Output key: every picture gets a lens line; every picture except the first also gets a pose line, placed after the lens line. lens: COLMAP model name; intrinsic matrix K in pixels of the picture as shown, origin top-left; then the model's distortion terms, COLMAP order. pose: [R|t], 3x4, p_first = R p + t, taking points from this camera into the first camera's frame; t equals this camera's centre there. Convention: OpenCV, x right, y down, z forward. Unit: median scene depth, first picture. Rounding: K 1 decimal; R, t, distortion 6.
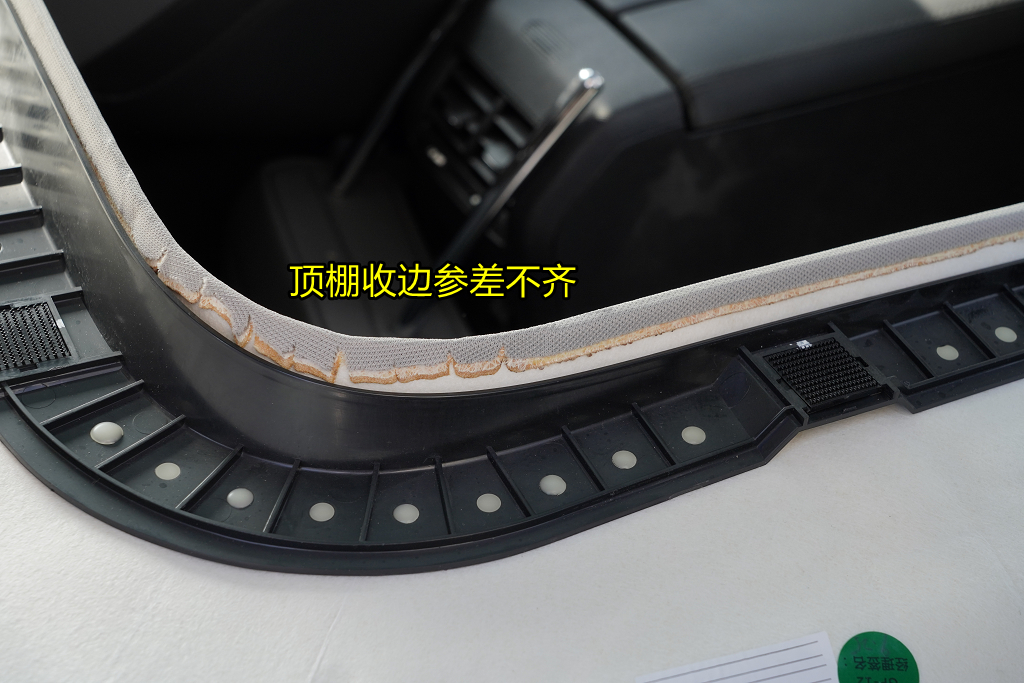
lens RADIAL K [[1747.9, 0, 512.0], [0, 1747.9, 341.5], [0, 0, 1]] dist [0.012323, -0.063753]
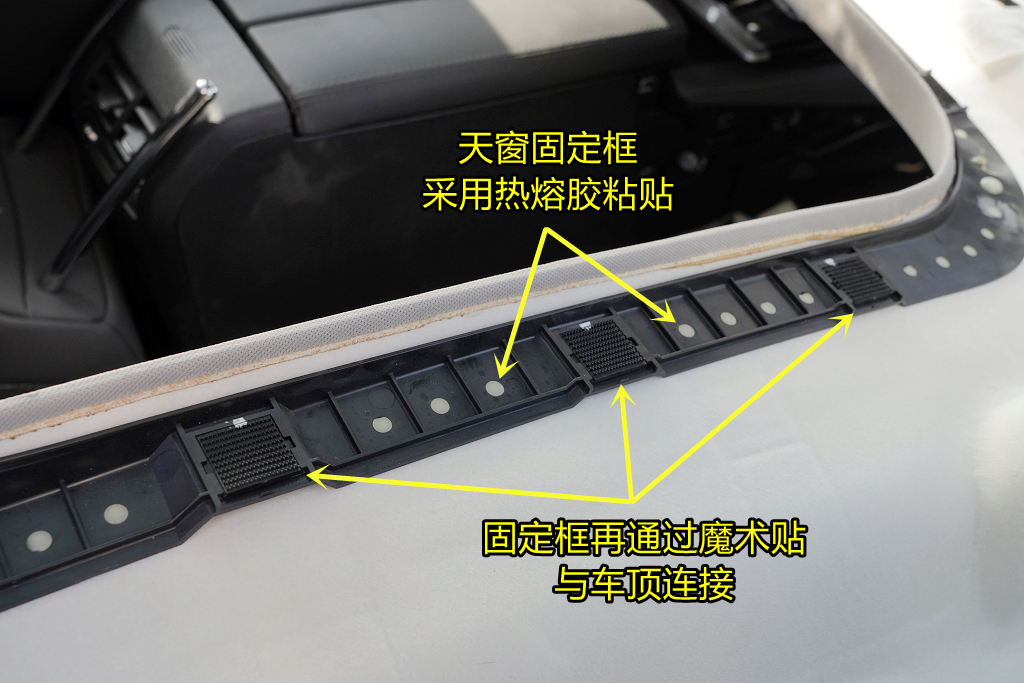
lens RADIAL K [[1437.4, 0, 512.0], [0, 1437.4, 341.5], [0, 0, 1]] dist [-0.000151, 0.006418]
pose [[0.974524, 0.039294, 0.220813, 0.121254], [-0.048050, 0.998252, 0.034424, -0.079184], [-0.219075, -0.044158, 0.974708, 0.089993]]
